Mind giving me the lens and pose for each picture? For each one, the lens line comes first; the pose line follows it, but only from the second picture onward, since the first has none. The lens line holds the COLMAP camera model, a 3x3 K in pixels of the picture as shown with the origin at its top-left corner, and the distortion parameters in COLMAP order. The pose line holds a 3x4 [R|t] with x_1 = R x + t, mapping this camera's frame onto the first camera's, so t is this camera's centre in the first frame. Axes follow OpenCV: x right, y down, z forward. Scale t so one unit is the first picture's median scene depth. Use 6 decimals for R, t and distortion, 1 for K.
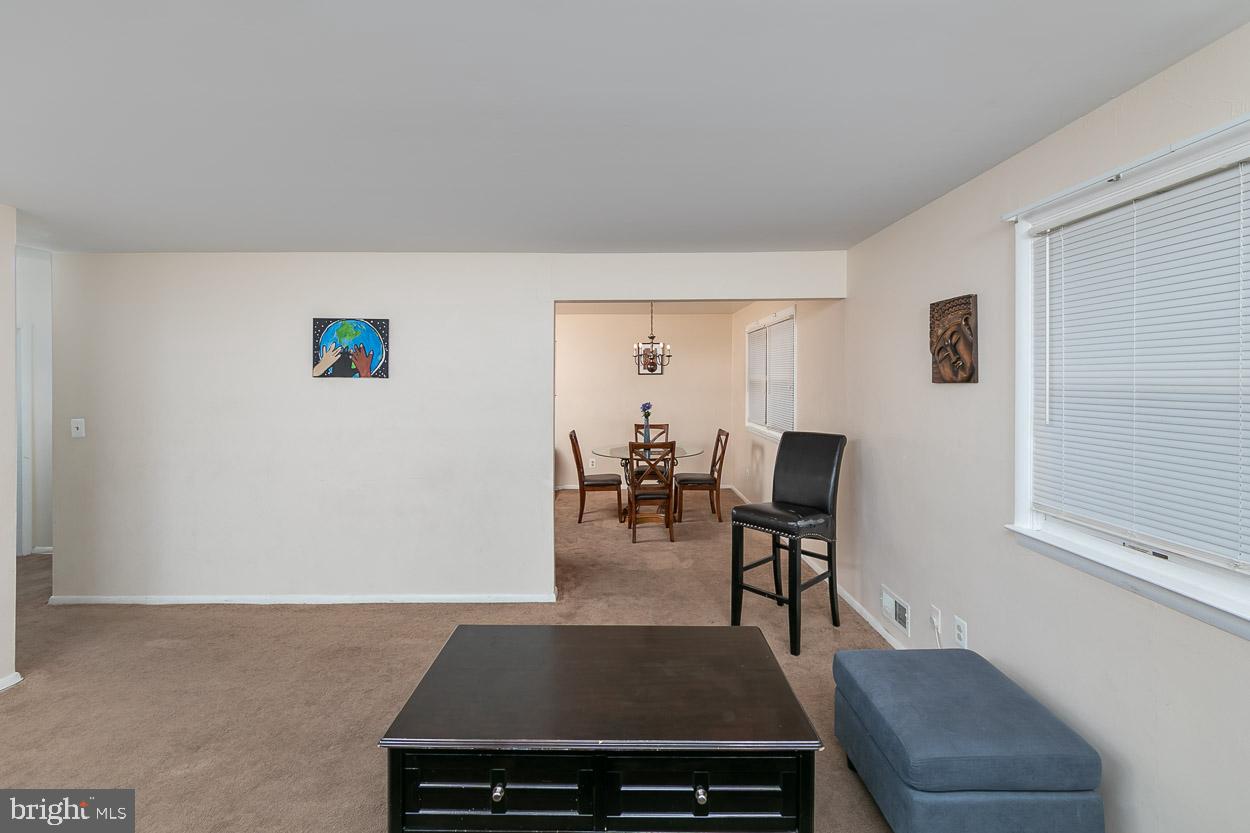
lens RADIAL K [[501.8, 0, 622.2], [0, 501.8, 390.6], [0, 0, 1]] dist [-0.000366, 0.000388]
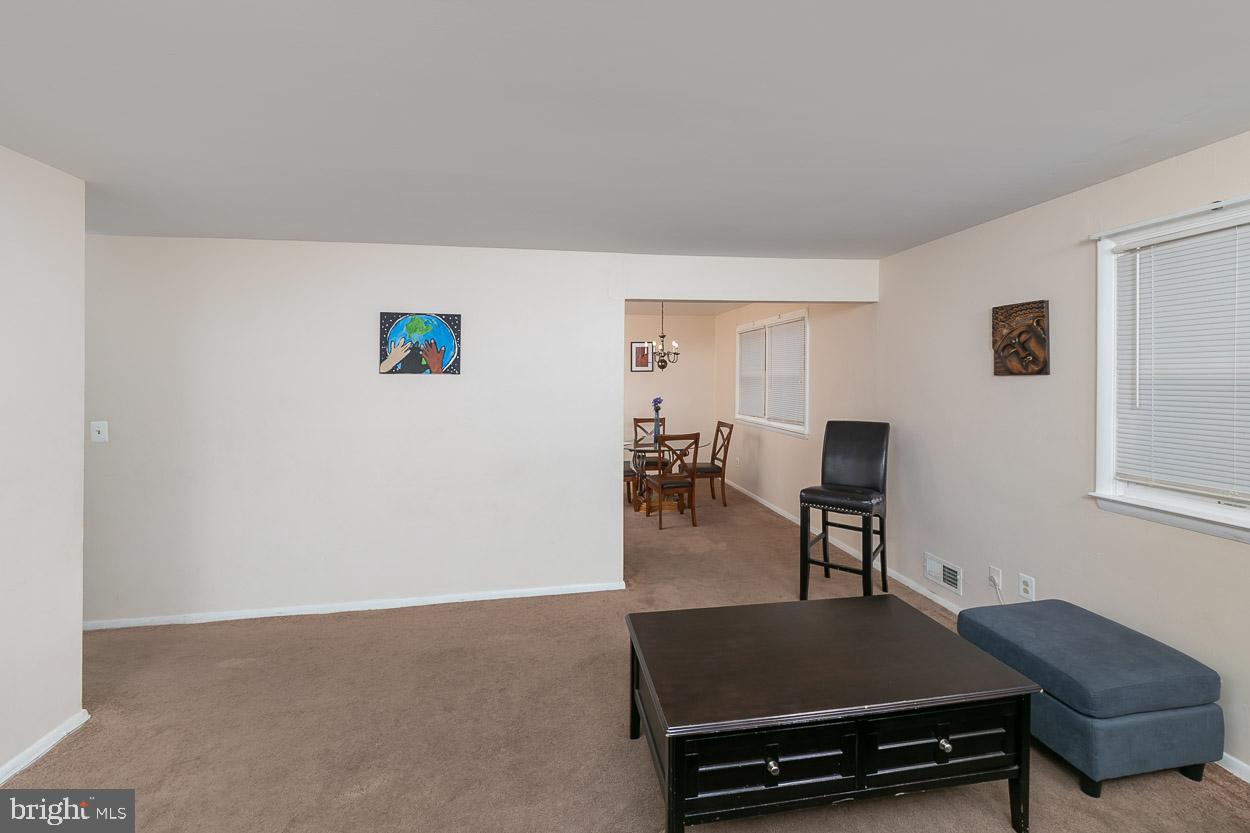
lens RADIAL K [[473.8, 0, 620.5], [0, 473.8, 387.7], [0, 0, 1]] dist [-0.001725, -0.000239]
pose [[0.988390, -0.008132, 0.151723, -0.316843], [0.008349, 0.999965, -0.000794, 0.005134], [-0.151711, 0.002052, 0.988423, 0.033675]]
